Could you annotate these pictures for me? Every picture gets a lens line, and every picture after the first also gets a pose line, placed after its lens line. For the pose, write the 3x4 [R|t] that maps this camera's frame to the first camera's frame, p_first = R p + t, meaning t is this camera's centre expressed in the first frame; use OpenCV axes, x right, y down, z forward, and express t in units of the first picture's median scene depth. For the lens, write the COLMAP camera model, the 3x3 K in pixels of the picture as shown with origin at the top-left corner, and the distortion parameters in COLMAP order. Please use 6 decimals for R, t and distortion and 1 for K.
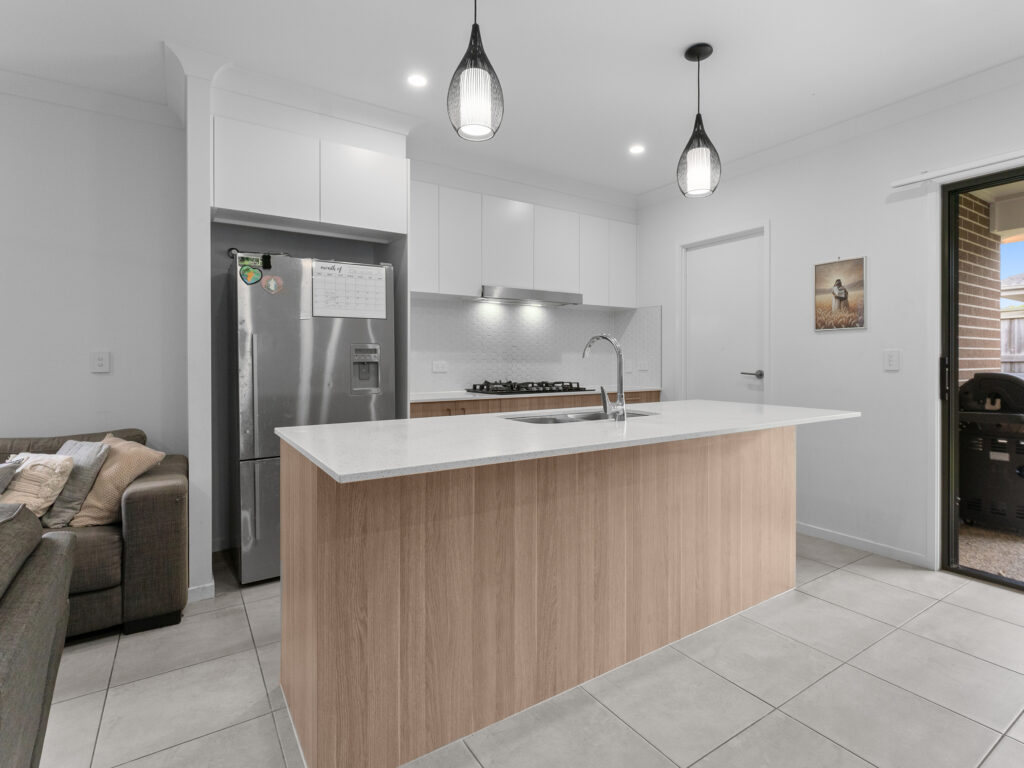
lens RADIAL K [[518.3, 0, 518.6], [0, 518.3, 359.0], [0, 0, 1]] dist [-0.002373, -0.000553]
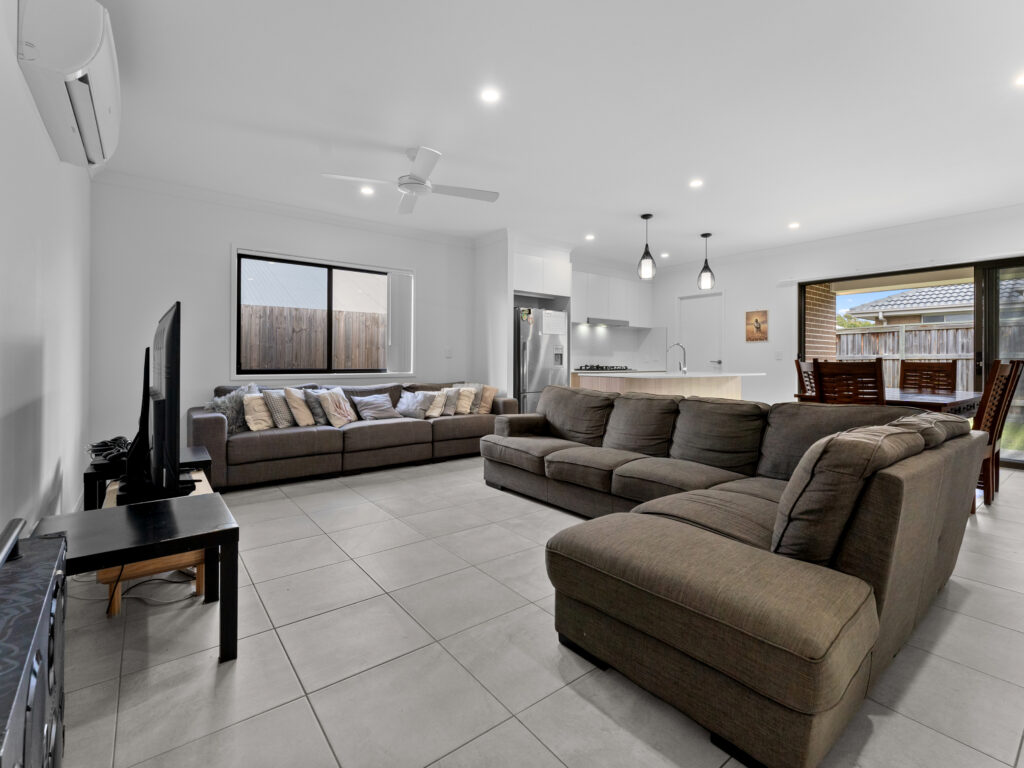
lens RADIAL K [[467.5, 0, 499.0], [0, 467.5, 355.2], [0, 0, 1]] dist [-0.001837, -0.000628]
pose [[0.998022, 0.008798, 0.062249, -0.616090], [-0.008167, 0.999913, -0.010381, 0.033162], [-0.062335, 0.009852, 0.998007, -0.942896]]
